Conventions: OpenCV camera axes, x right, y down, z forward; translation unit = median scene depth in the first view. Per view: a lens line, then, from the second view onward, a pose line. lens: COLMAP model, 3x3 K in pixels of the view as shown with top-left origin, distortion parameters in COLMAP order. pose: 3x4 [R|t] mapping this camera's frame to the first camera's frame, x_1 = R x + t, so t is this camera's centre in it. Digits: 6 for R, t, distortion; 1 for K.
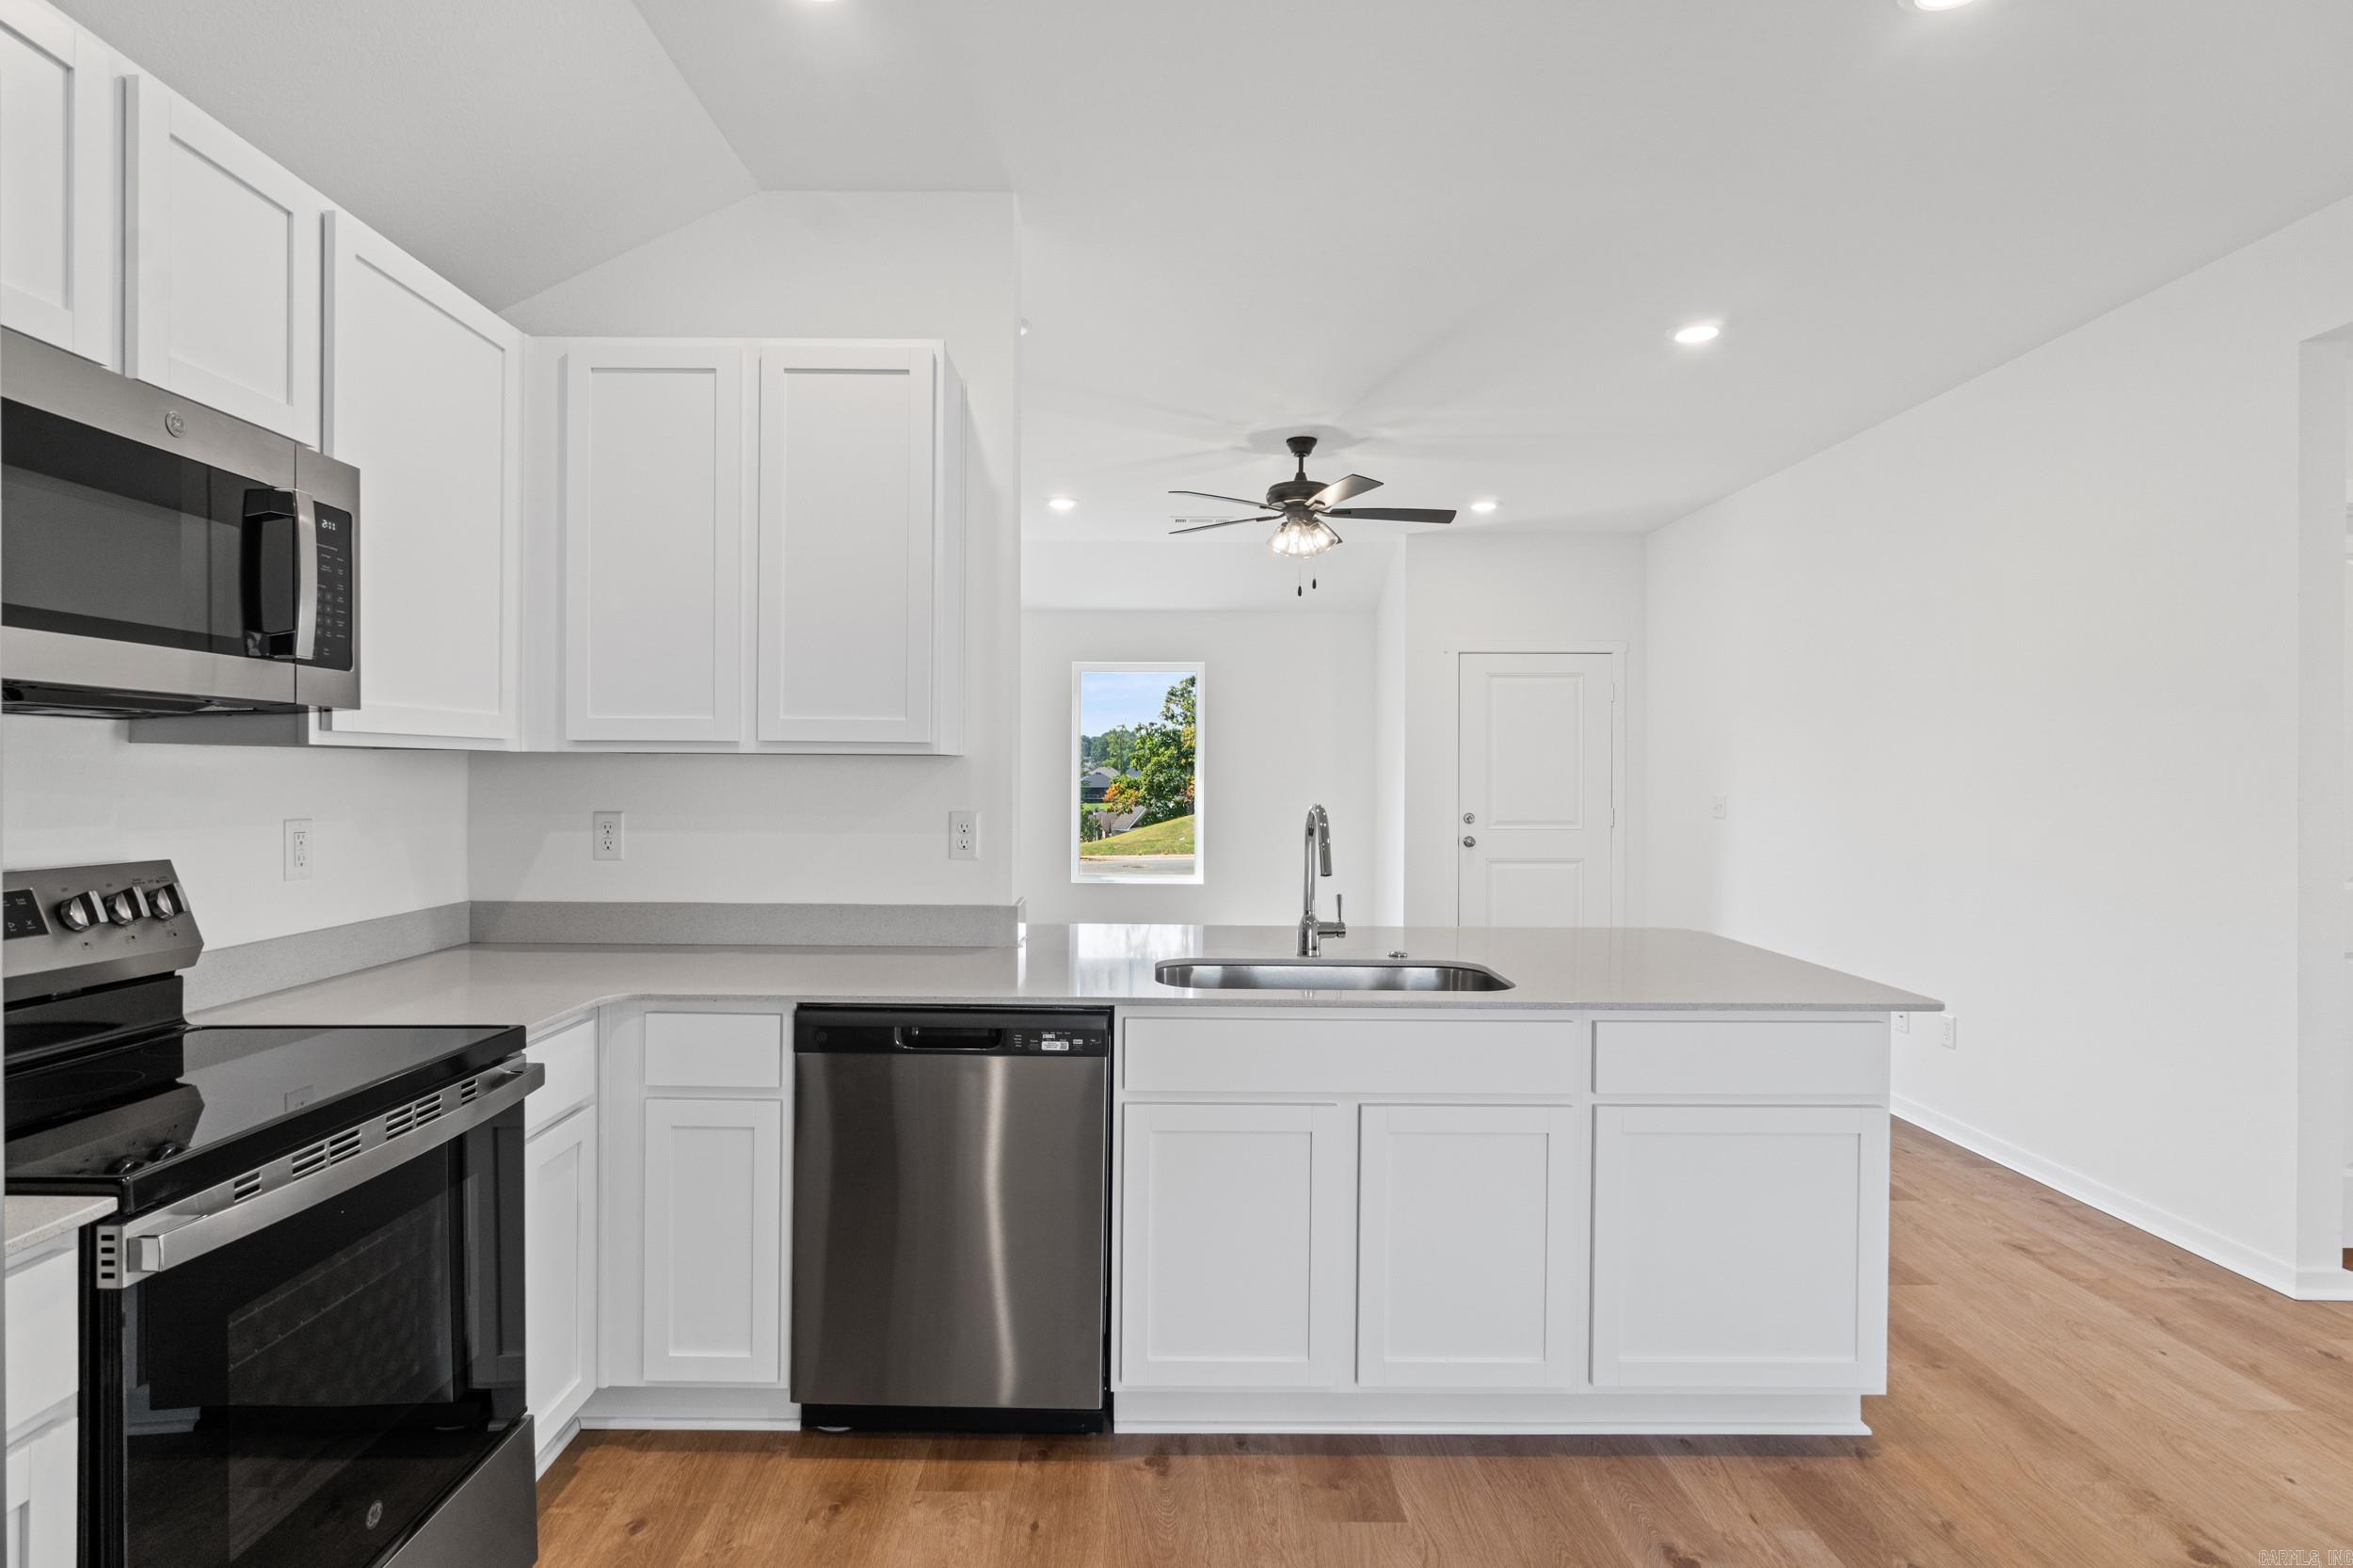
lens RADIAL K [[1180.2, 0, 1155.1], [0, 1180.2, 776.3], [0, 0, 1]] dist [-0.013483, 0.005837]
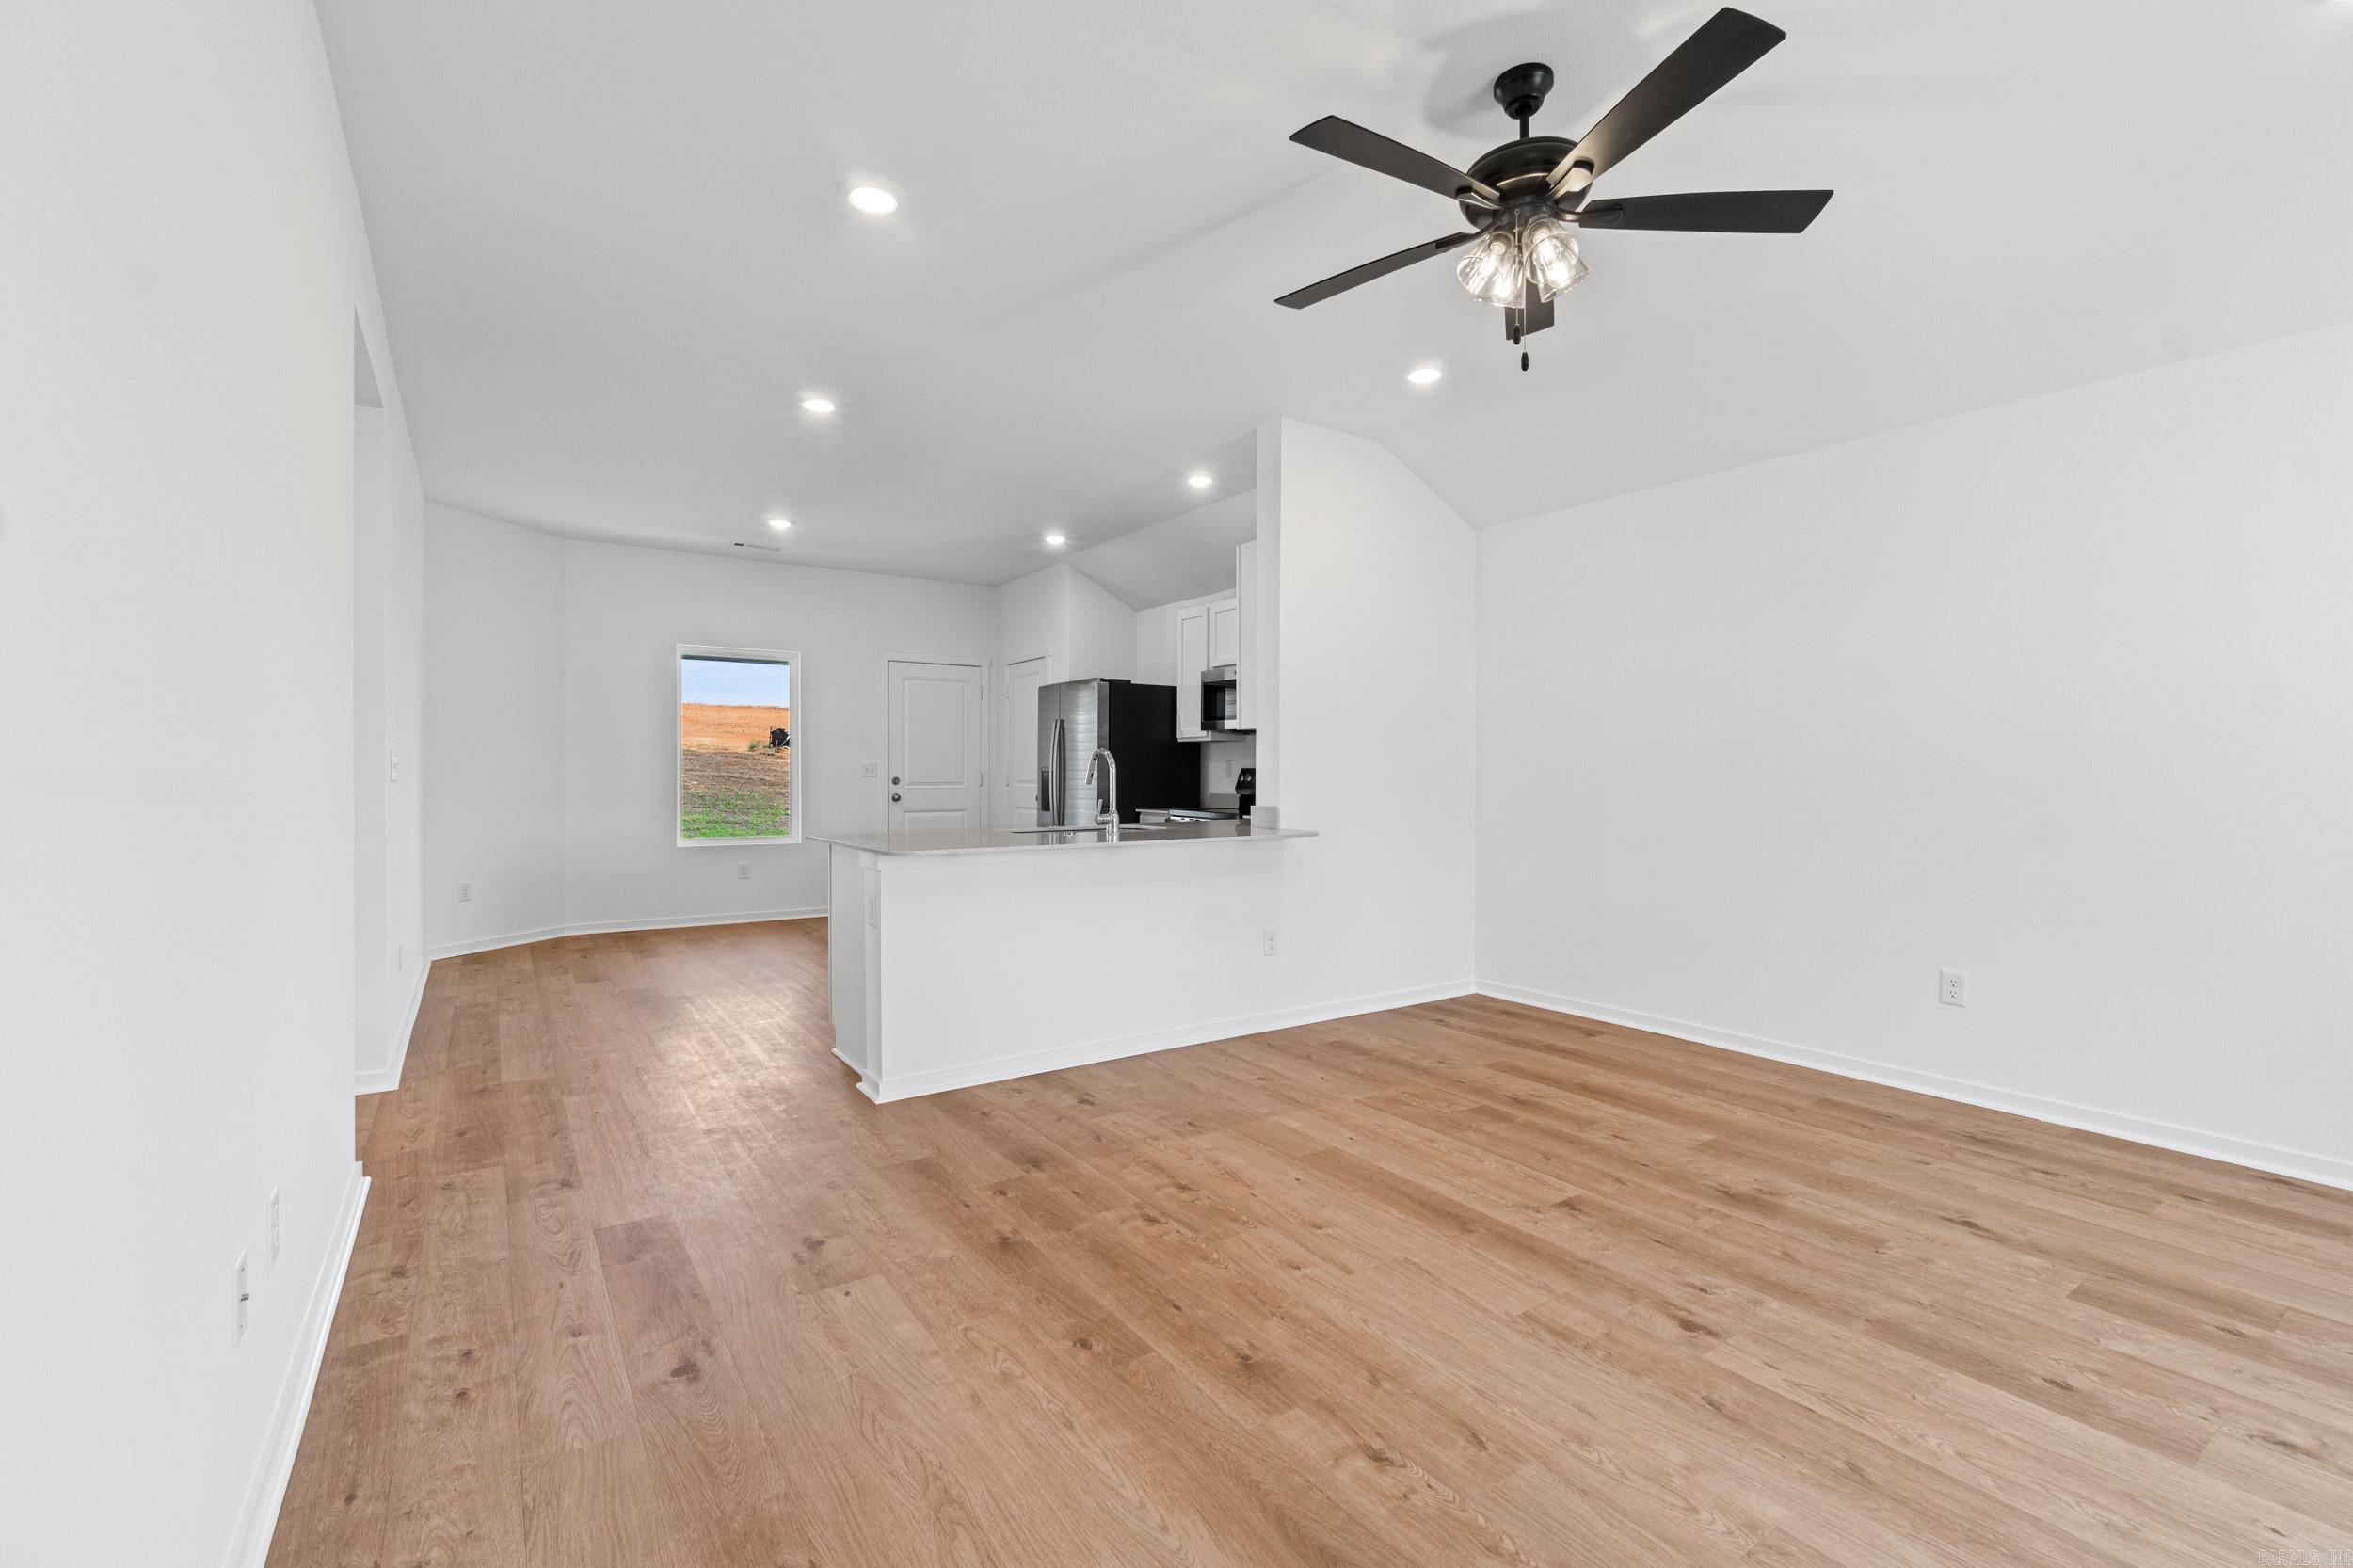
lens RADIAL K [[1010.4, 0, 1156.9], [0, 1010.4, 777.8], [0, 0, 1]] dist [-0.007240, 0.003610]
pose [[-0.832675, -0.002300, -0.553757, 0.854460], [-0.006937, 0.999956, 0.006278, 0.053222], [0.553718, 0.009069, -0.832655, 2.130470]]
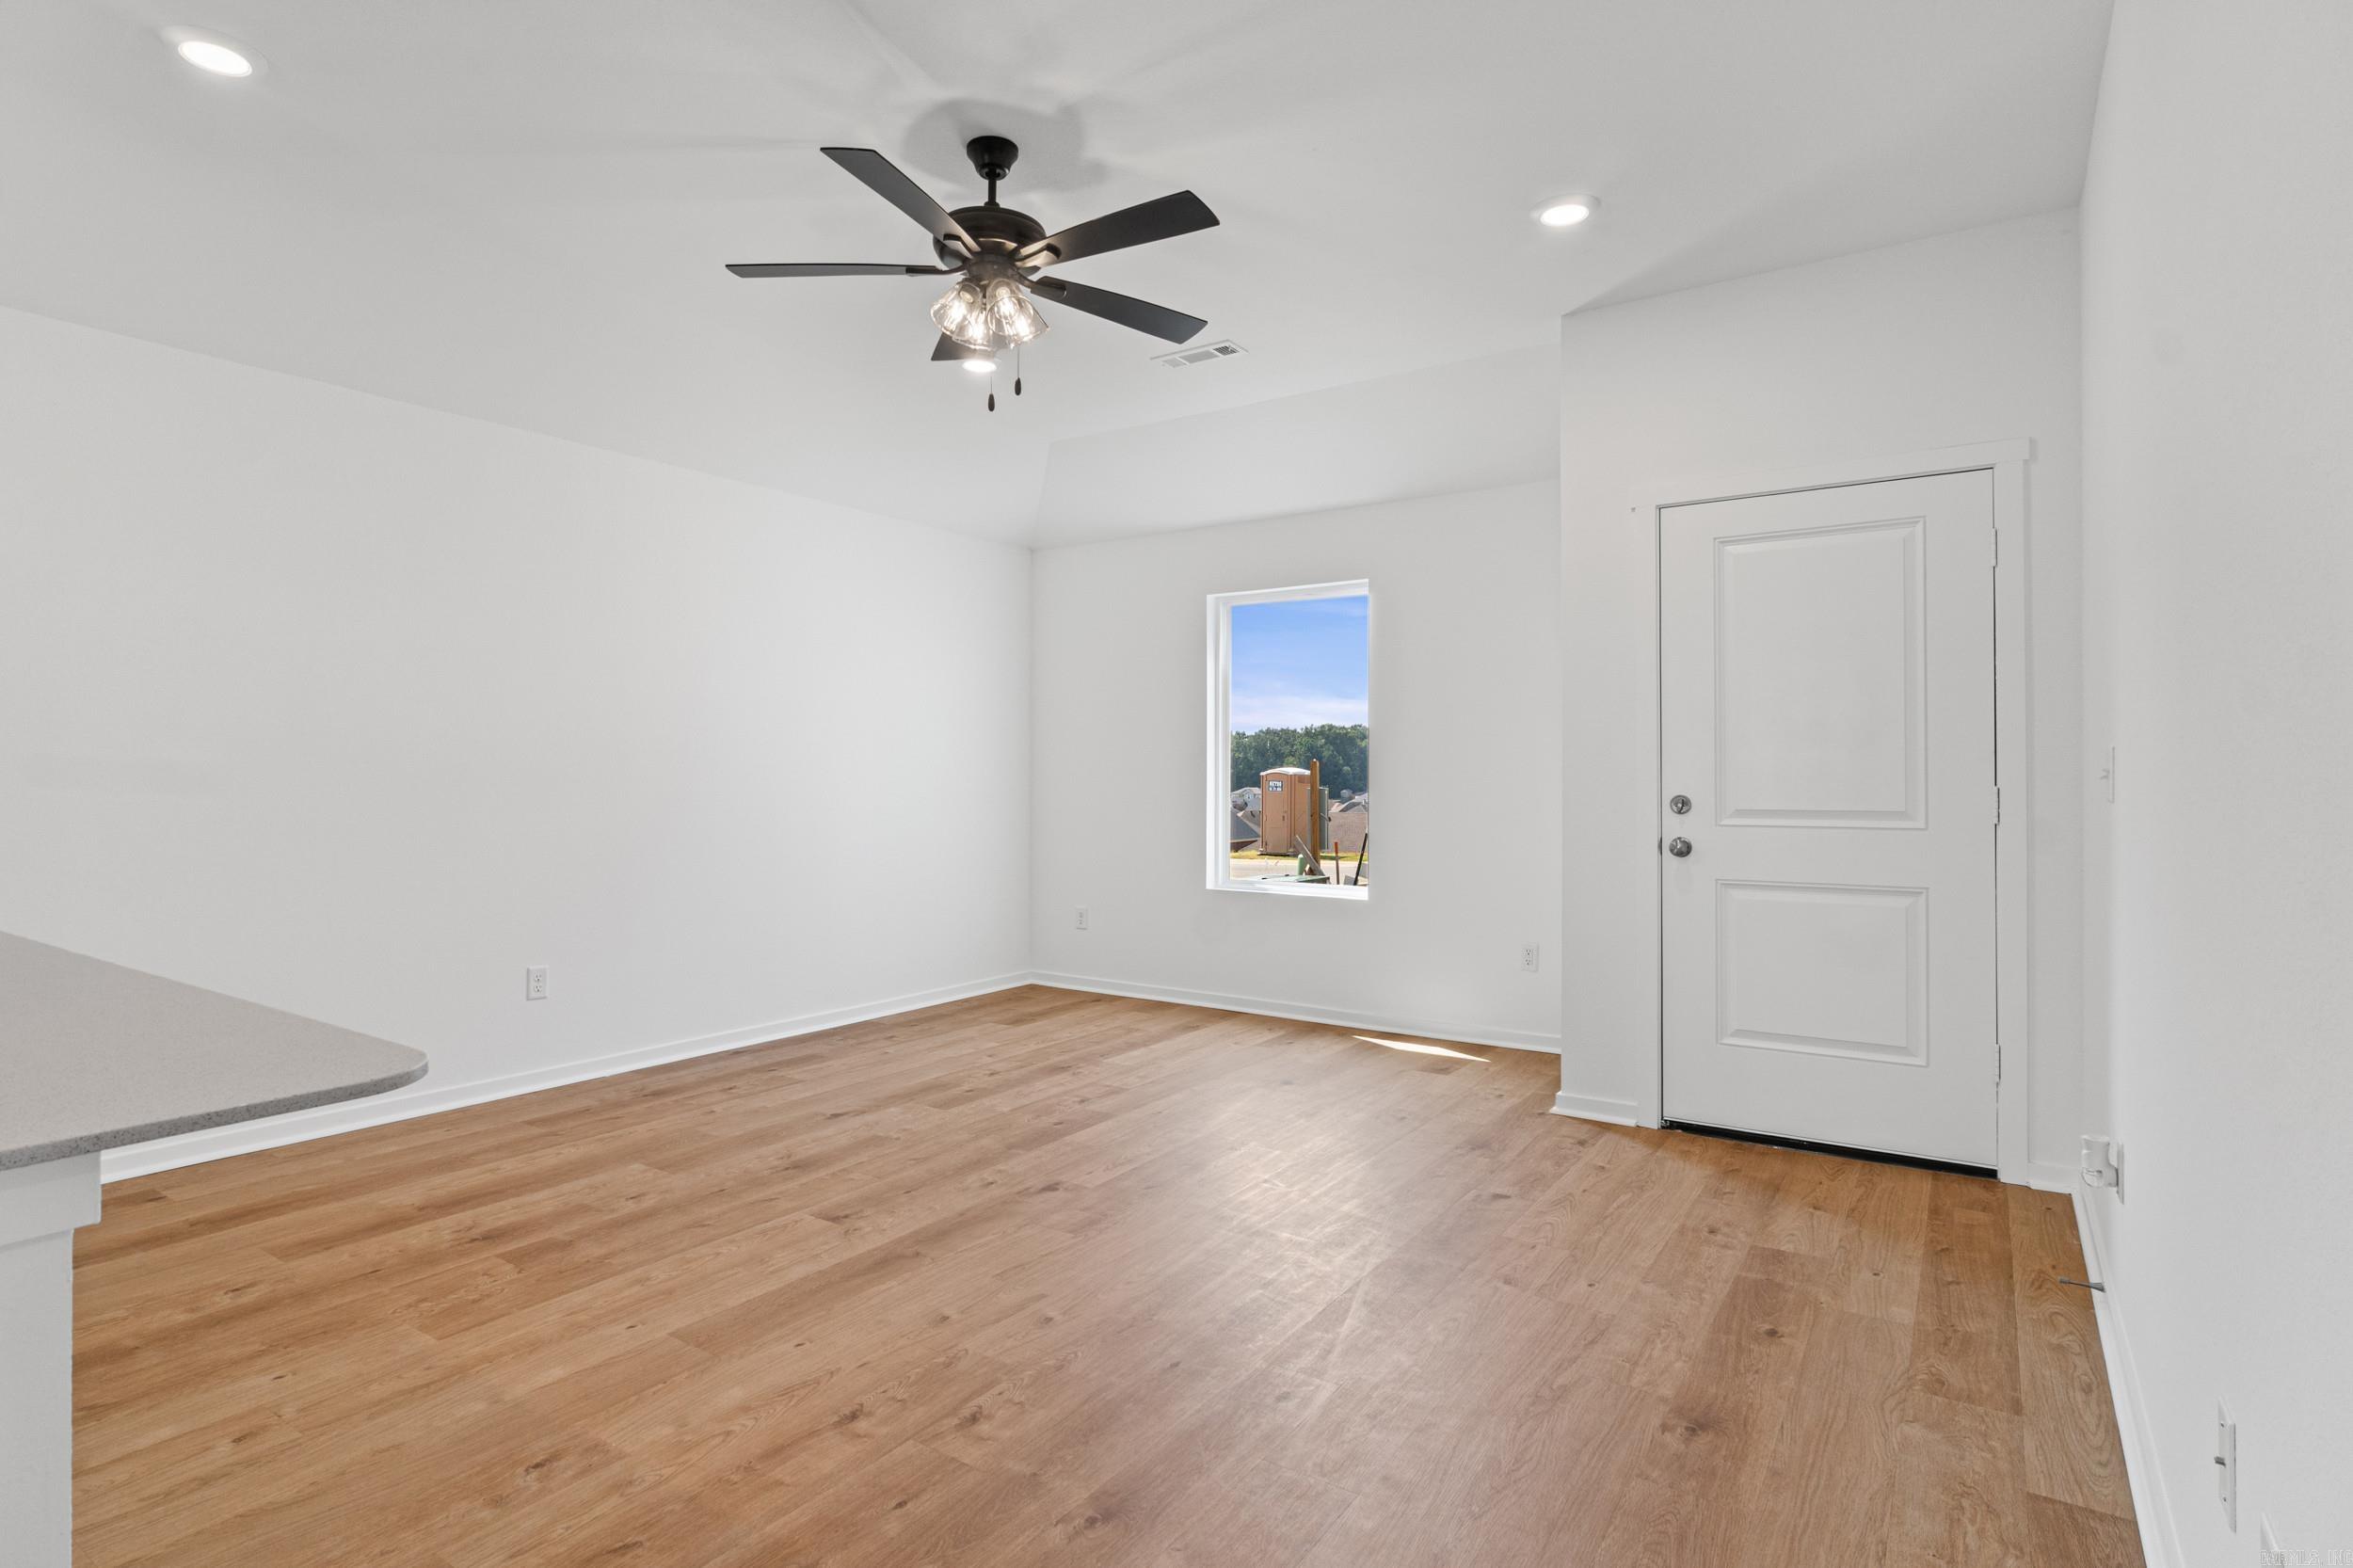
lens RADIAL K [[1205.1, 0, 1152.8], [0, 1205.1, 778.8], [0, 0, 1]] dist [-0.005728, 0.002354]
pose [[0.820355, -0.002458, -0.571849, 0.881051], [0.002072, 0.999997, -0.001327, 0.054014], [0.571851, -0.000096, 0.820358, 0.907049]]
